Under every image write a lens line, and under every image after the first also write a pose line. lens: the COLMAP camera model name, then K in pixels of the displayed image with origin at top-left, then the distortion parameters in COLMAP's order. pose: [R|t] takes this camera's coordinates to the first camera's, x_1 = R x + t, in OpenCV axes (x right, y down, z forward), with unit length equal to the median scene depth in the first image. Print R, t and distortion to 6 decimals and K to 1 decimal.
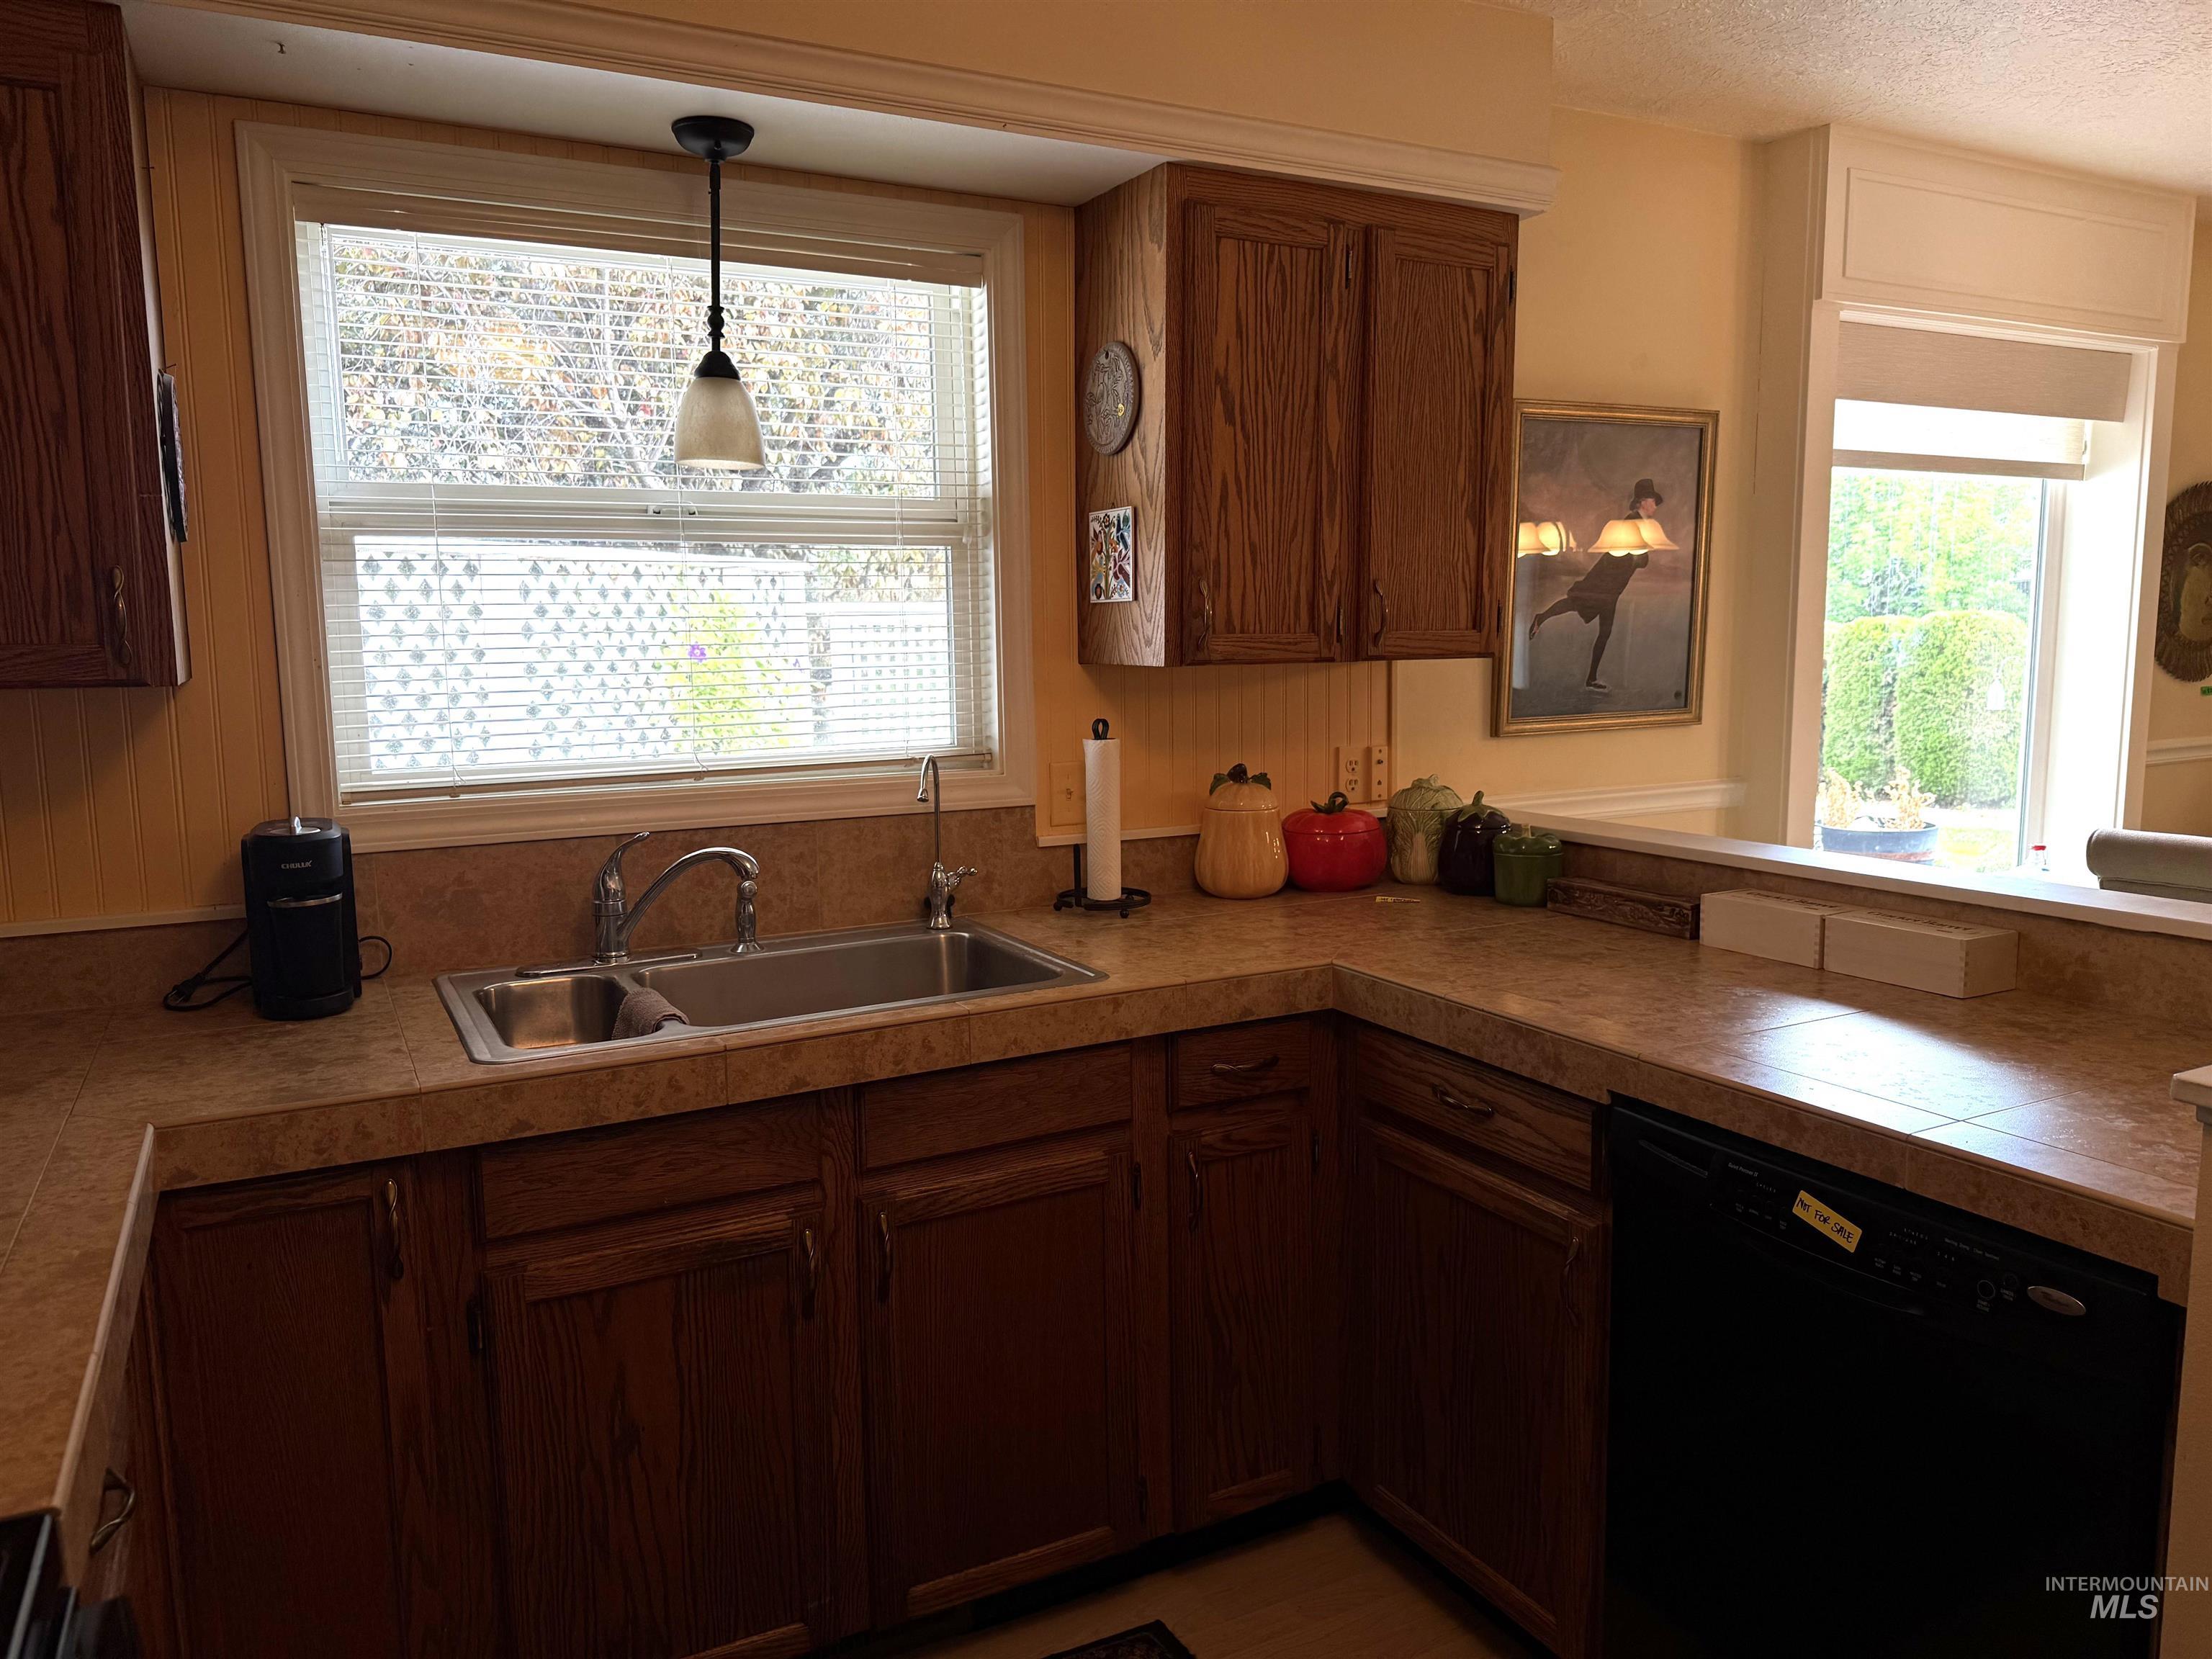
lens RADIAL K [[1543.7, 0, 1101.3], [0, 1543.7, 838.7], [0, 0, 1]] dist [0.080441, -0.105265]
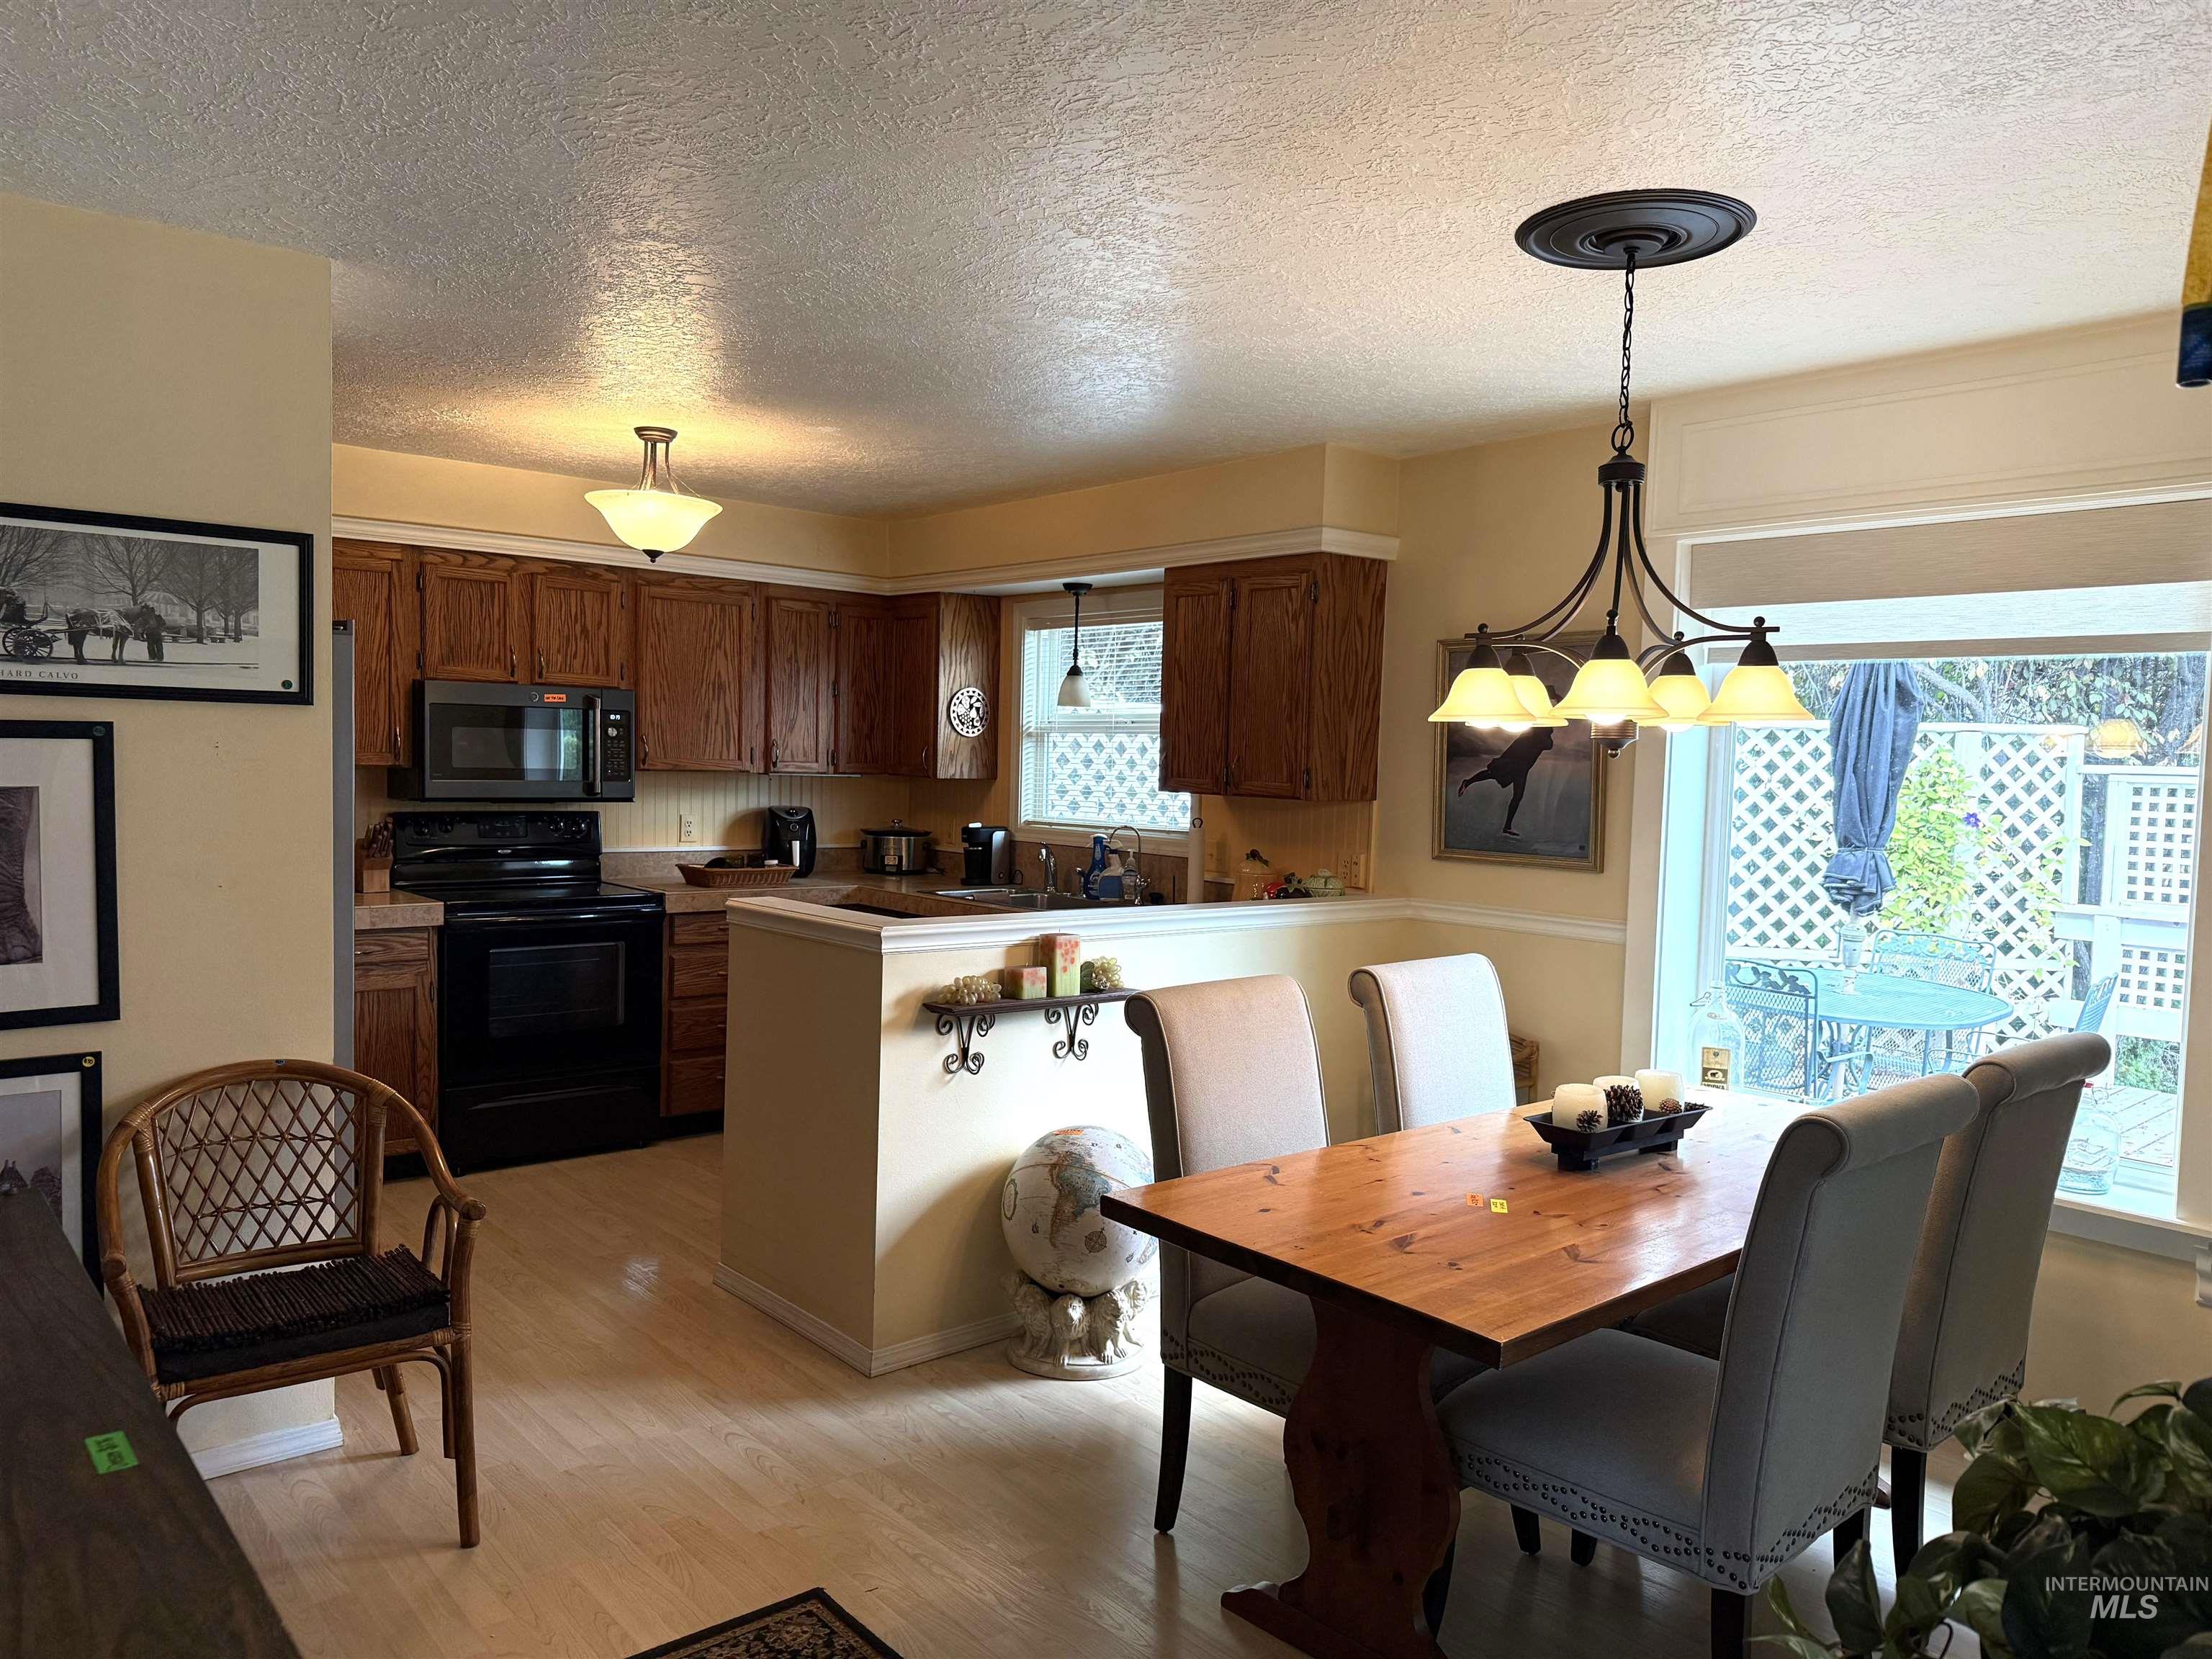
lens RADIAL K [[1543.7, 0, 1122.2], [0, 1543.7, 857.4], [0, 0, 1]] dist [0.080441, -0.105265]
pose [[0.220117, 0.081971, -0.972023, 2.112669], [-0.164954, 0.985240, 0.045731, -0.110483], [0.961425, 0.150273, 0.230390, 0.470610]]
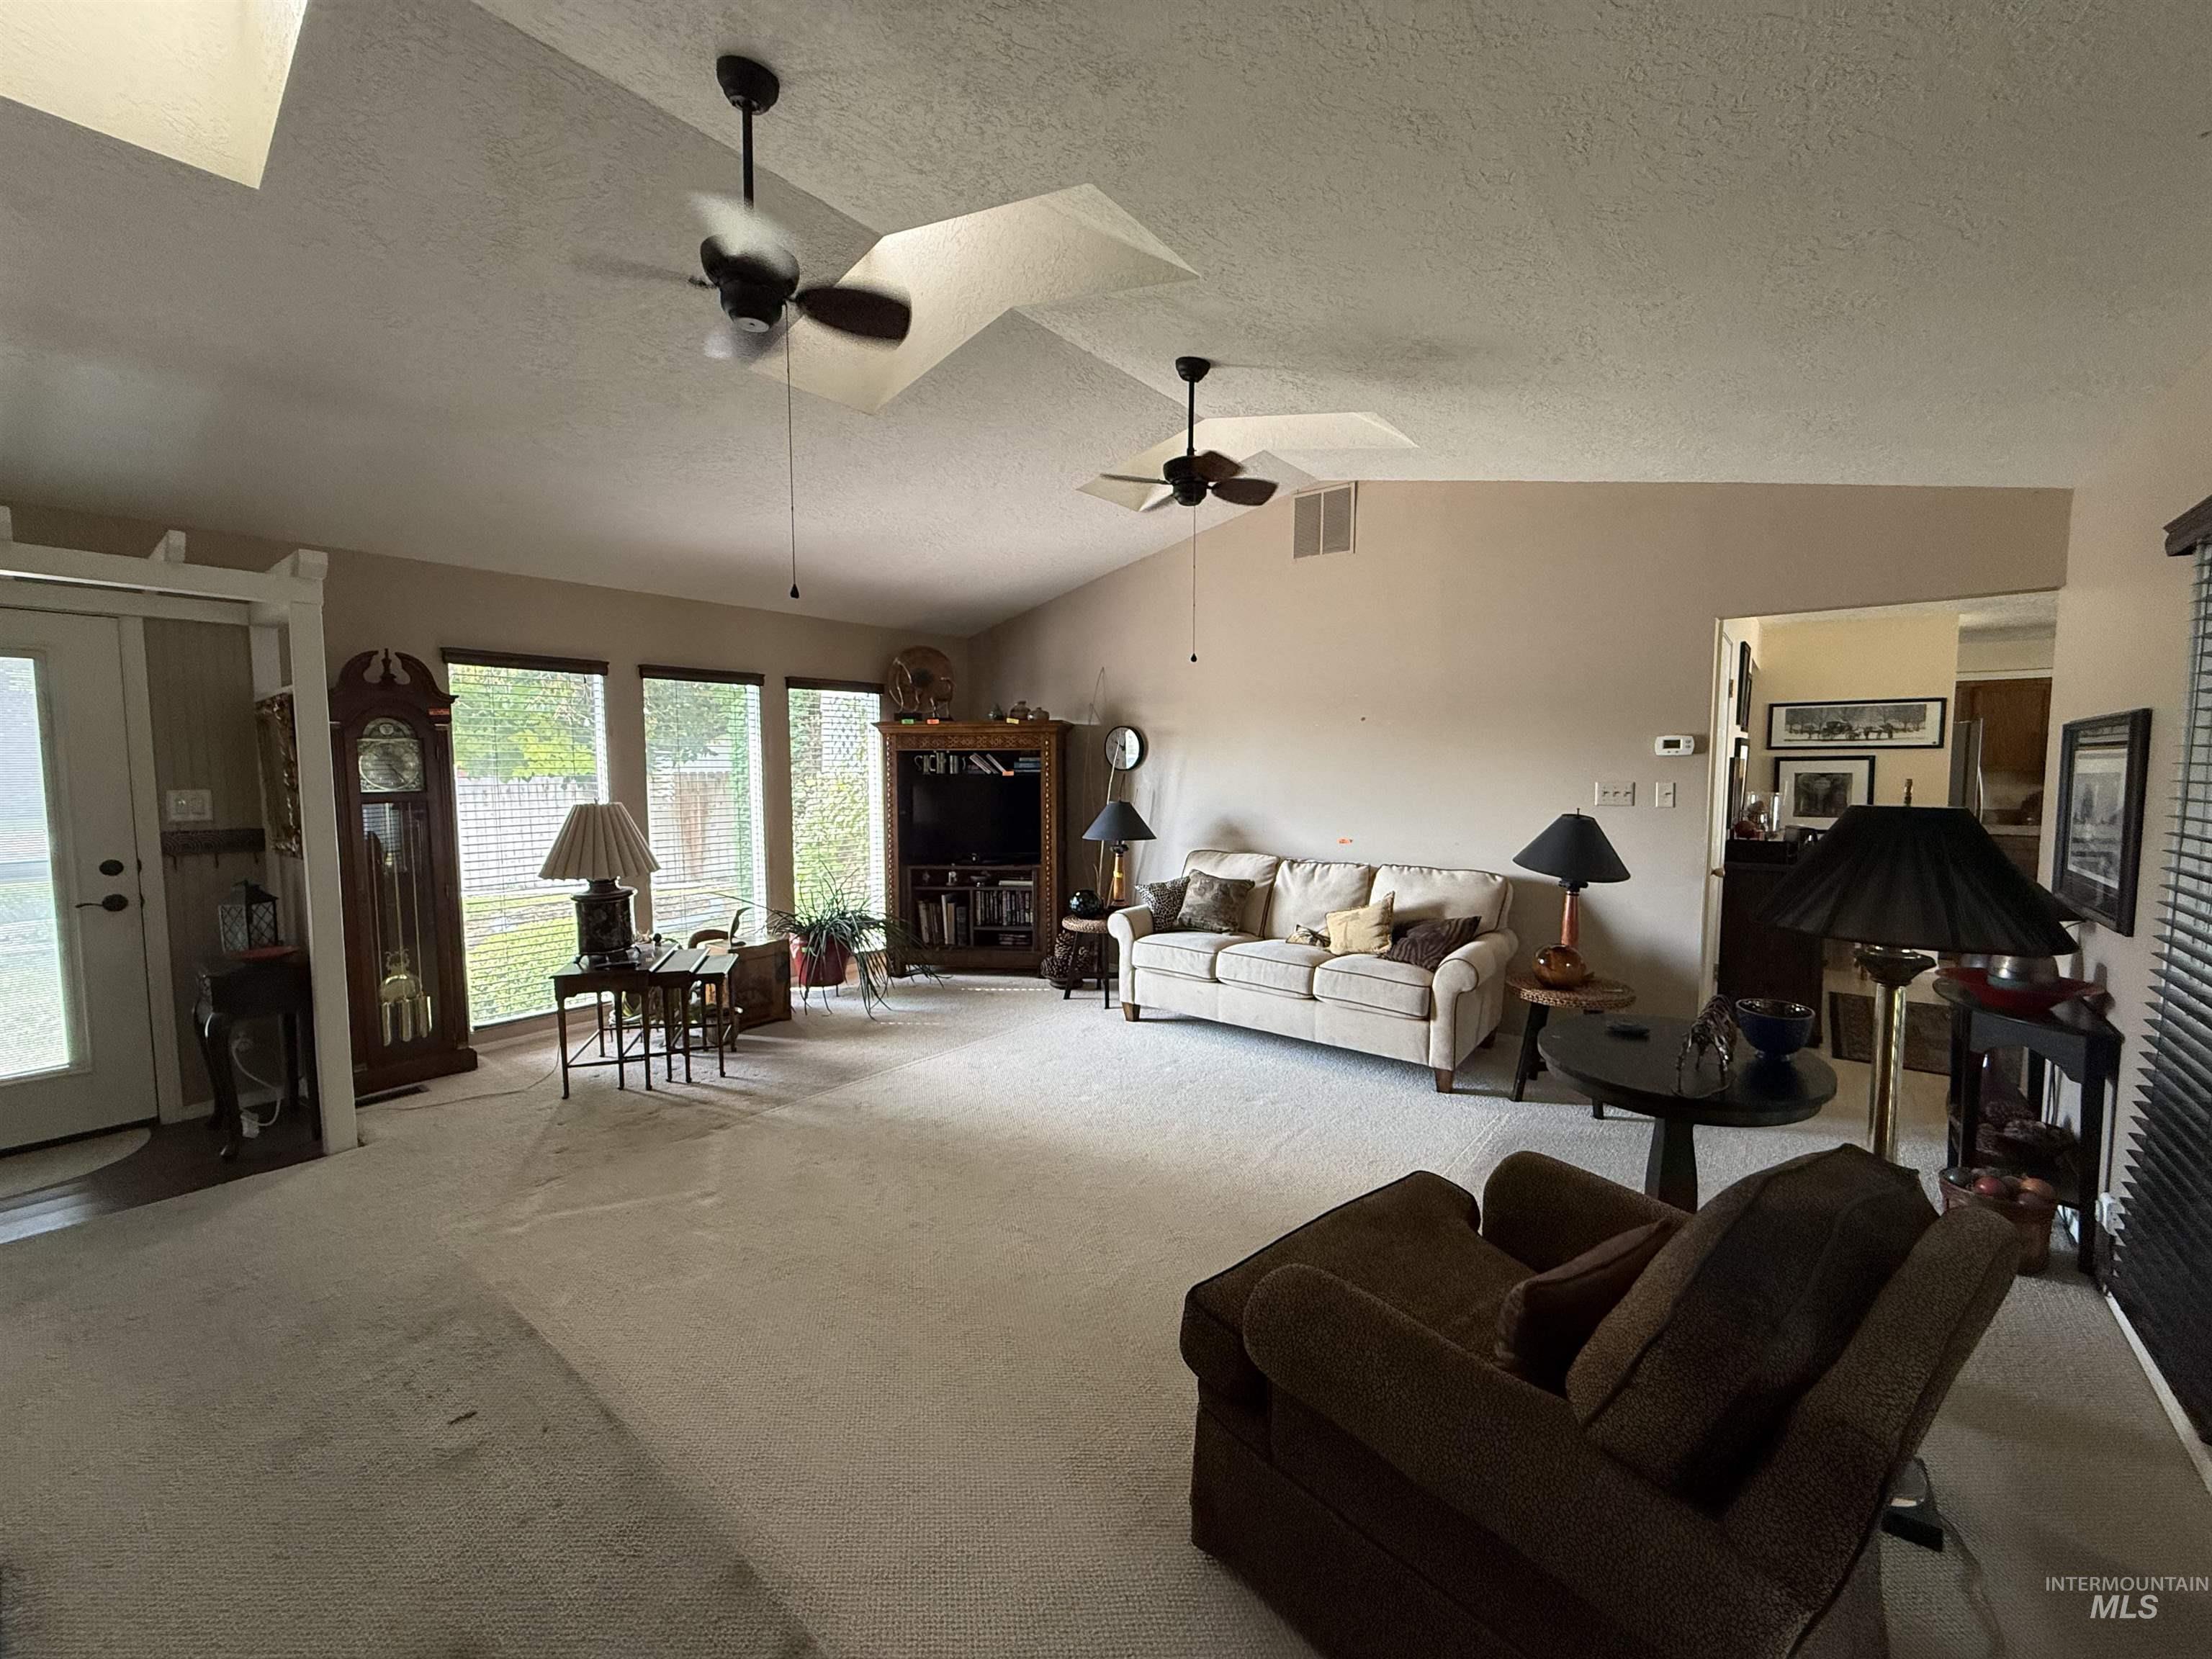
lens RADIAL K [[881.9, 0, 1102.9], [0, 881.9, 826.4], [0, 0, 1]] dist [0.001650, -0.000684]
pose [[-0.921234, 0.043196, -0.386602, 3.756299], [-0.039518, 0.978282, 0.203474, -0.255472], [0.386995, 0.202725, -0.899520, 1.425975]]
